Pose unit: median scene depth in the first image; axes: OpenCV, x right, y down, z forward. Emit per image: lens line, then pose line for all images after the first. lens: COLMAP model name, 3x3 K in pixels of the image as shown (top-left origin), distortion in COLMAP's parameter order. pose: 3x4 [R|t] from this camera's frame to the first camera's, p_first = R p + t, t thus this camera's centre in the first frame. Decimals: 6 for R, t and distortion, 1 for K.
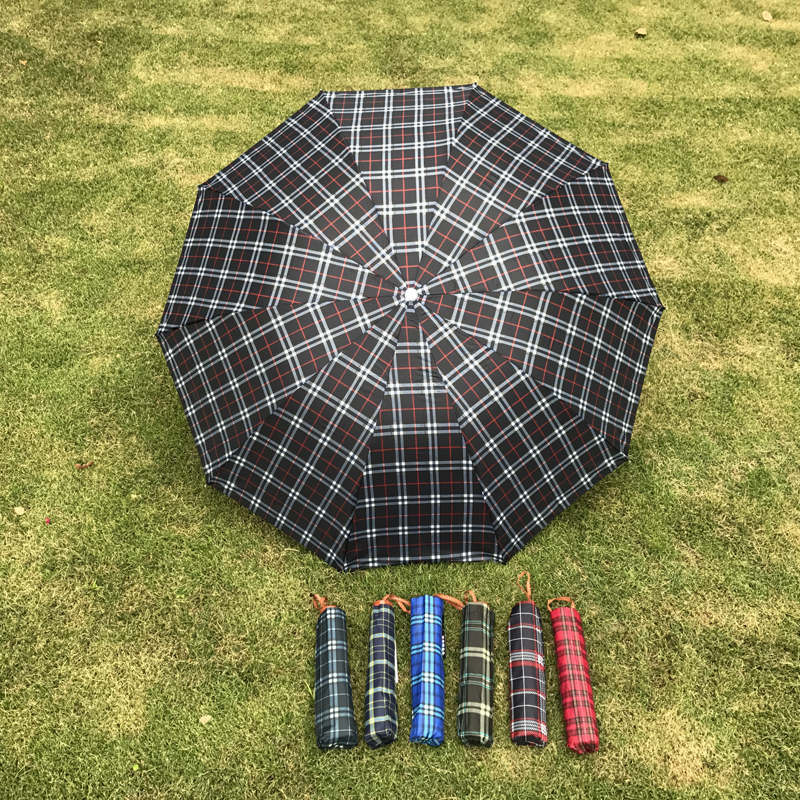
lens RADIAL K [[969.0, 0, 404.0], [0, 969.0, 399.4], [0, 0, 1]] dist [0.018263, 0.000000]
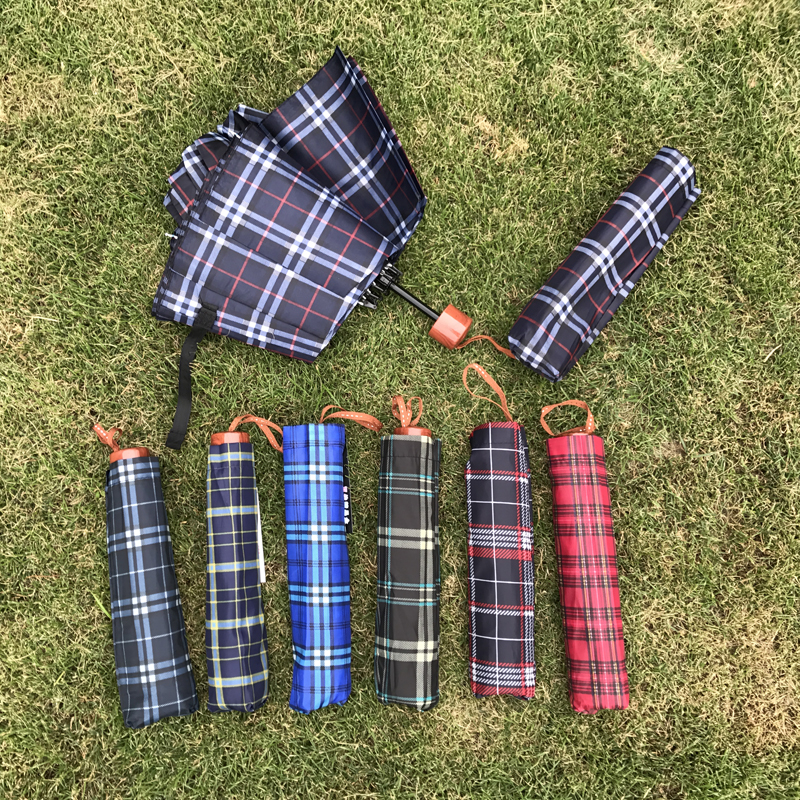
lens RADIAL K [[969.0, 0, 358.6], [0, 969.0, 446.3], [0, 0, 1]] dist [0.018263, 0.000000]
pose [[0.998696, -0.046773, 0.020479, 0.037243], [0.026973, 0.823836, 0.566186, -0.078401], [-0.043354, -0.564895, 0.824023, 0.567755]]
